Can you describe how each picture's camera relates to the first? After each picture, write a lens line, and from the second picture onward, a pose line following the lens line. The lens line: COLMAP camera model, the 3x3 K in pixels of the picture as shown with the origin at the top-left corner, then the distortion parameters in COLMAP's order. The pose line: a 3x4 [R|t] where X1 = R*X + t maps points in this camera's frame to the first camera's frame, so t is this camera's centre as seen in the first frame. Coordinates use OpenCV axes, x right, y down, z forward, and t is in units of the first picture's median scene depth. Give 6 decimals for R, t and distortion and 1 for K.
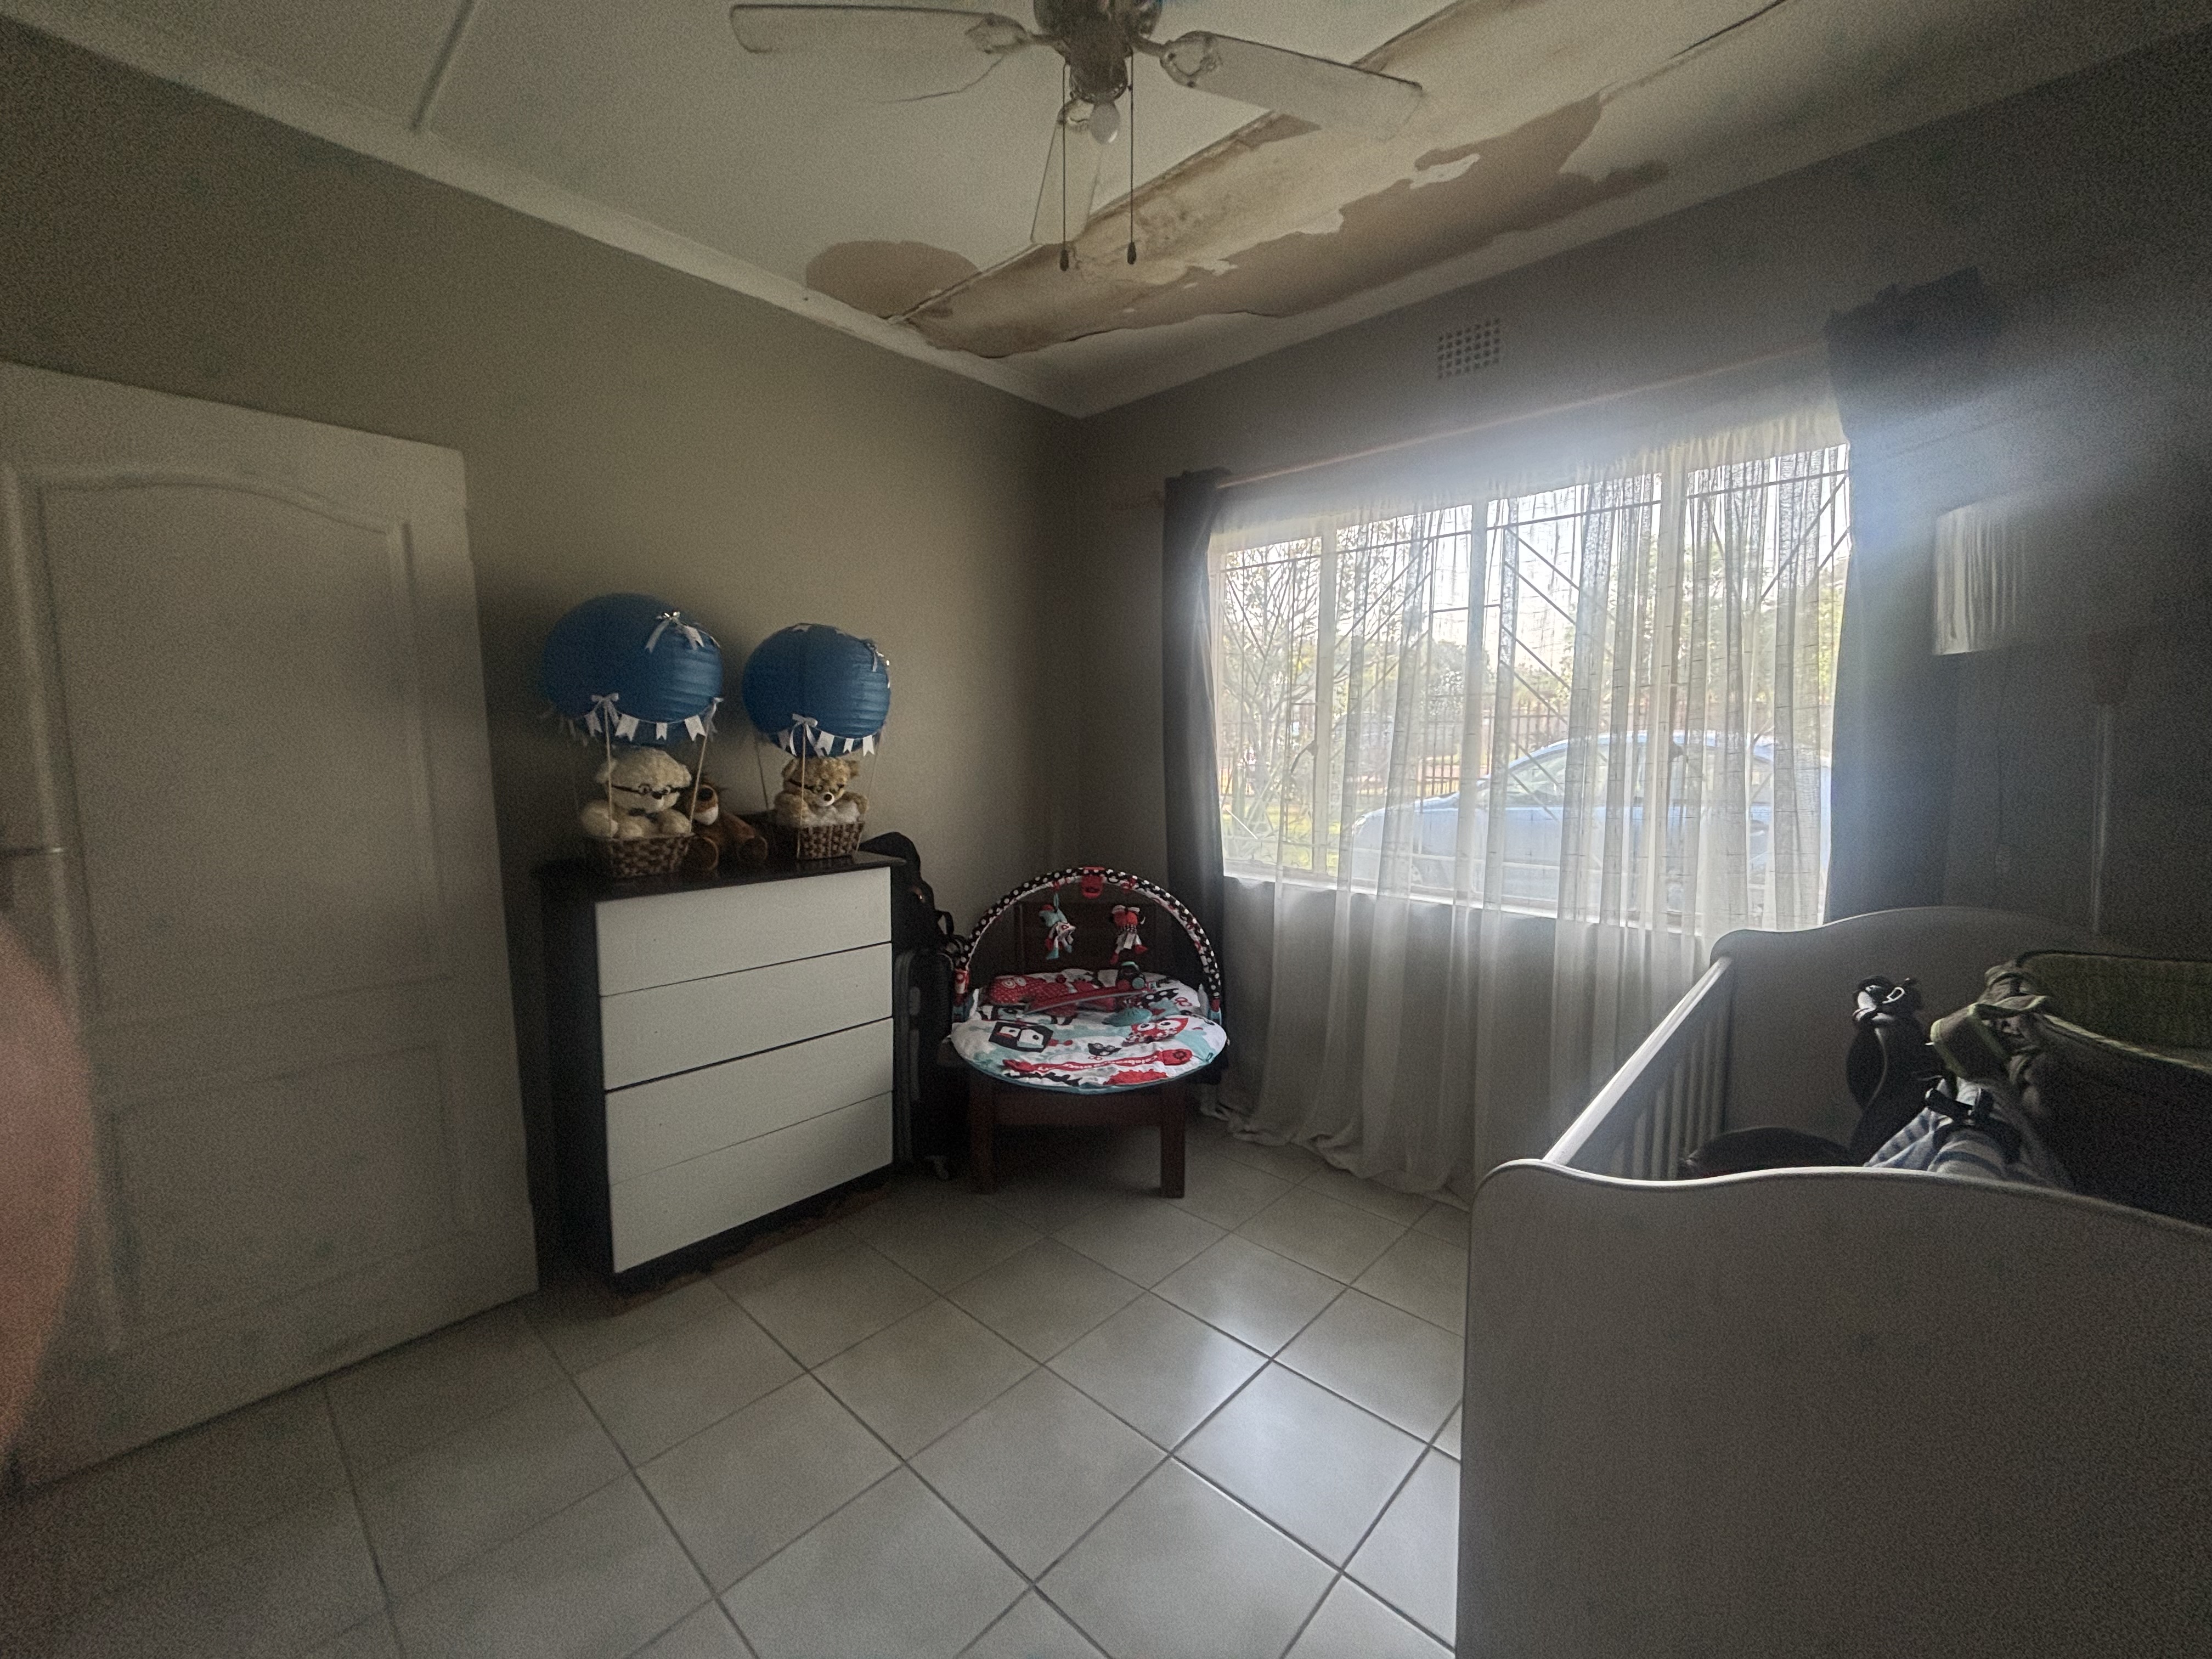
lens RADIAL K [[888.7, 0, 1106.7], [0, 888.7, 816.9], [0, 0, 1]] dist [0.008676, -0.000446]
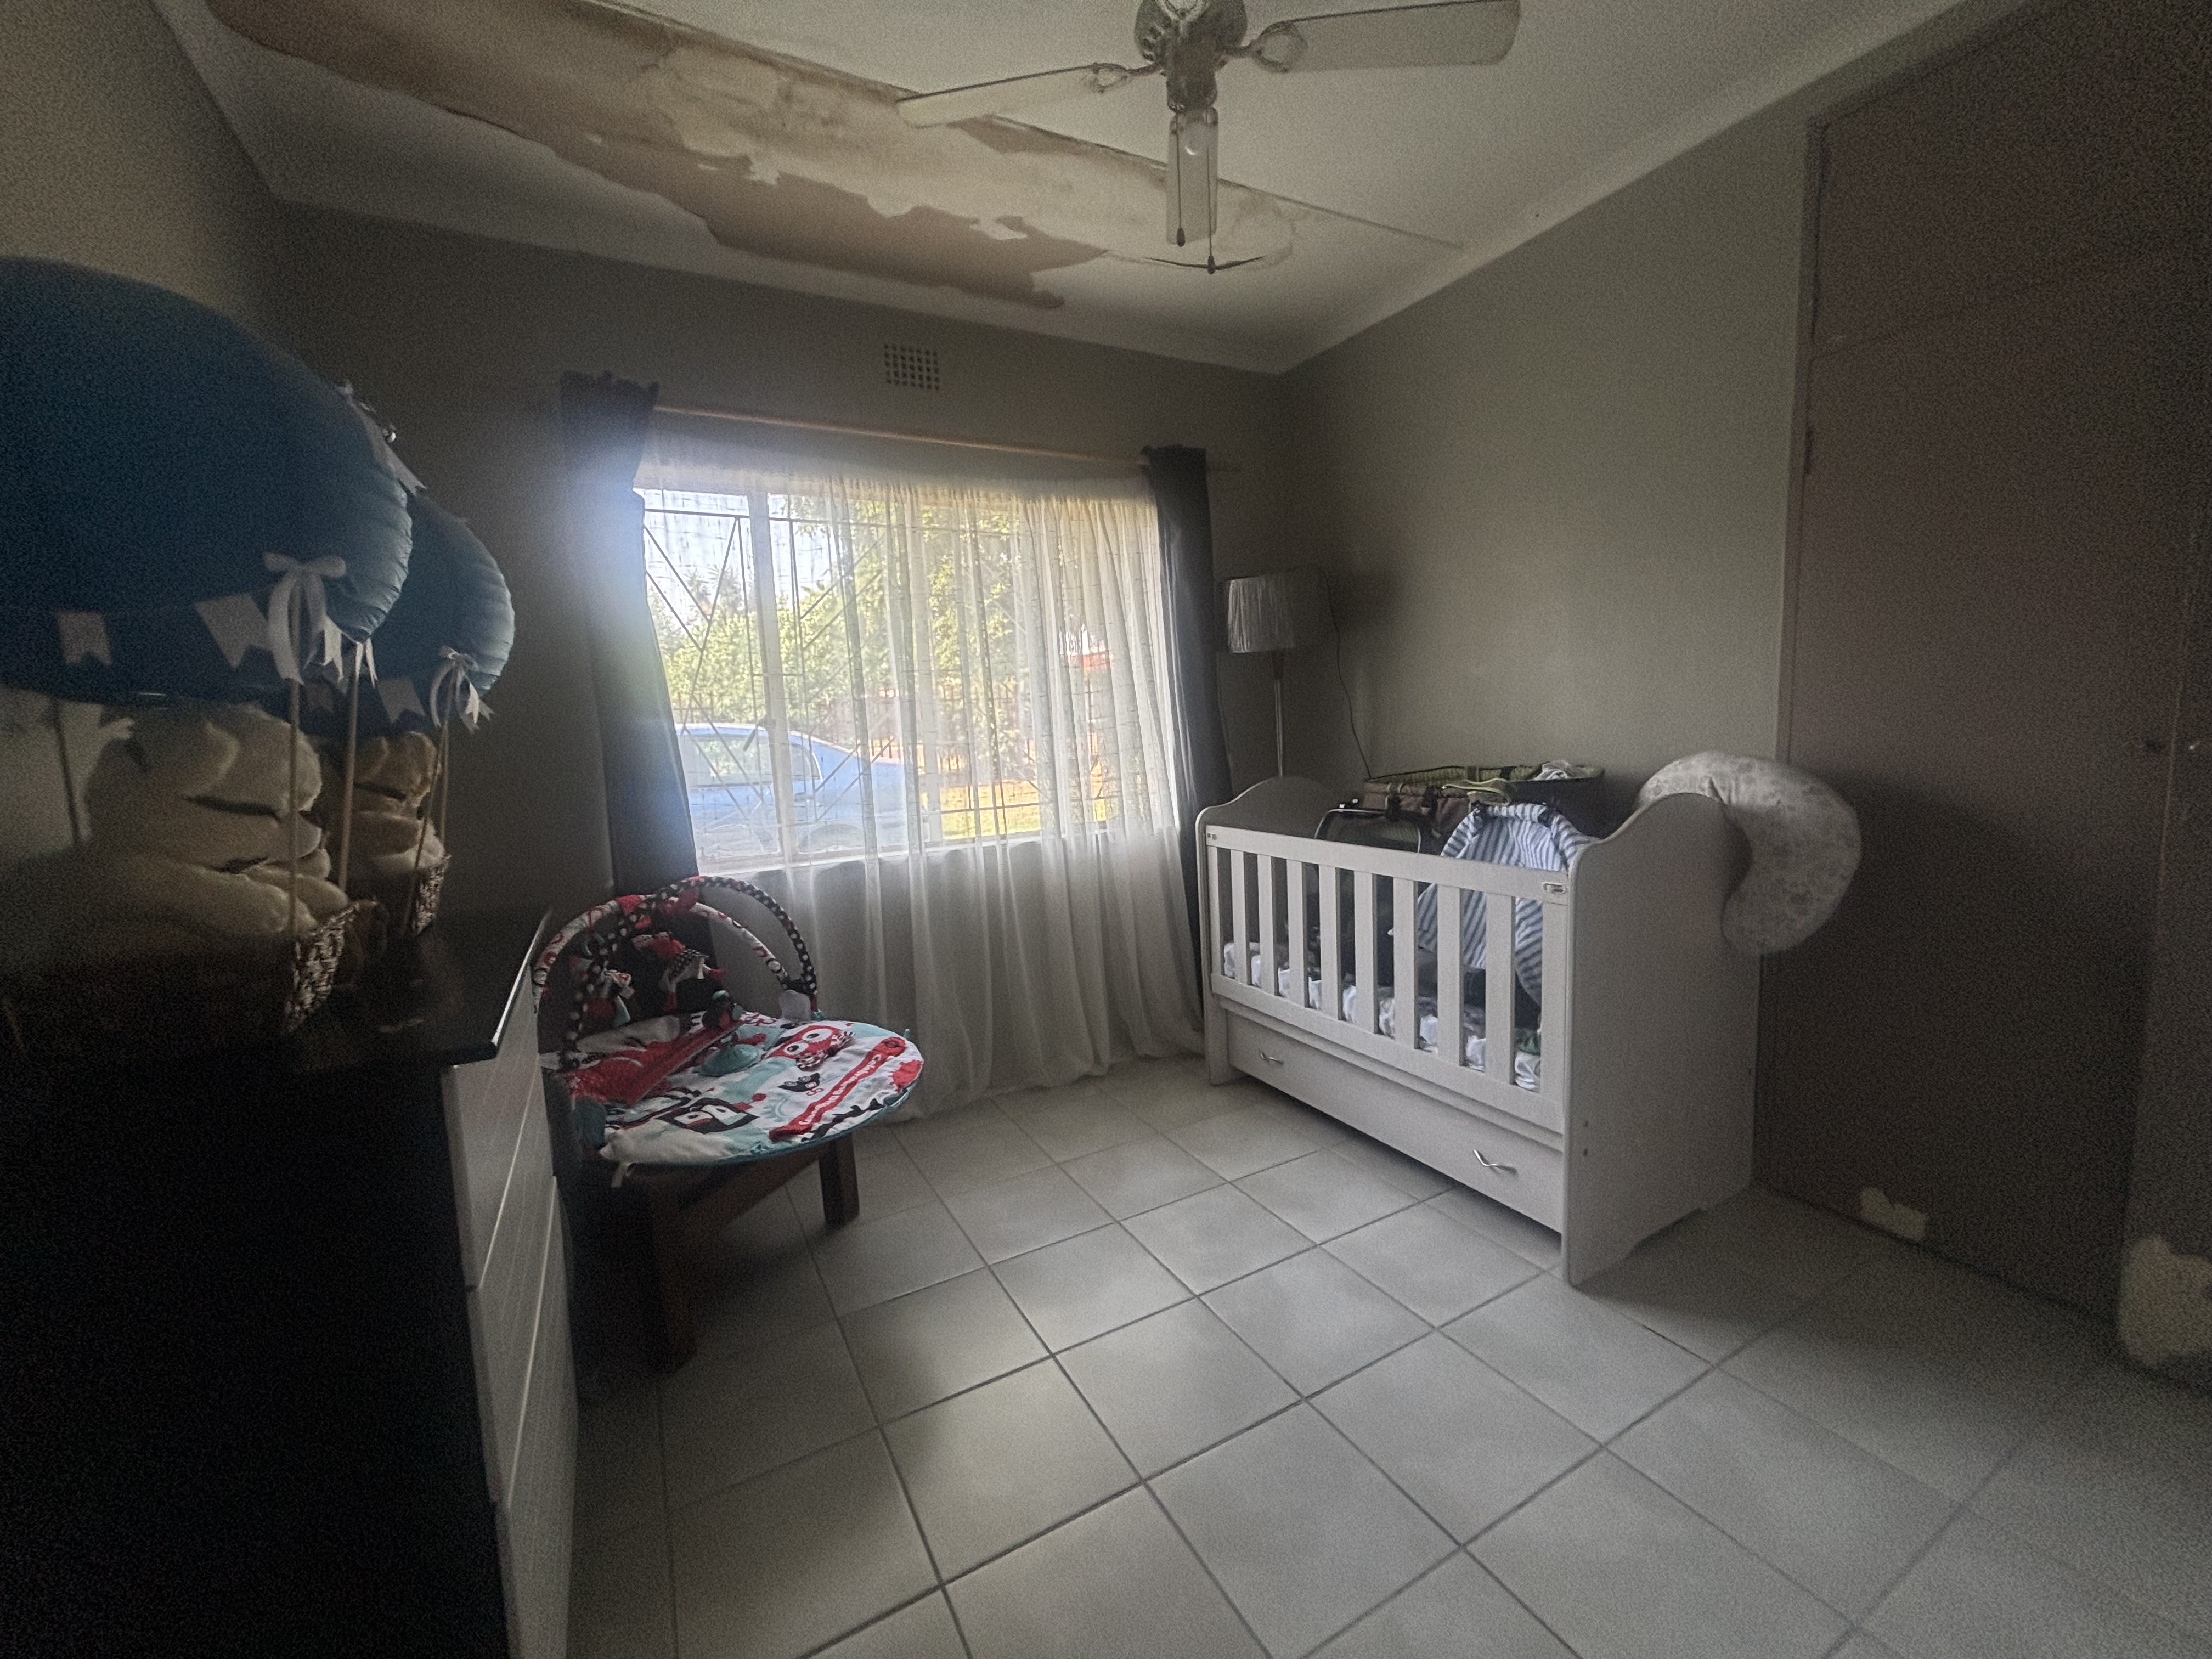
lens RADIAL K [[888.7, 0, 1104.0], [0, 888.7, 825.5], [0, 0, 1]] dist [0.008676, -0.000446]
pose [[0.322268, -0.127250, 0.938057, -0.661268], [0.129713, 0.987514, 0.089396, -0.013681], [-0.937720, 0.092869, 0.334749, 0.435466]]
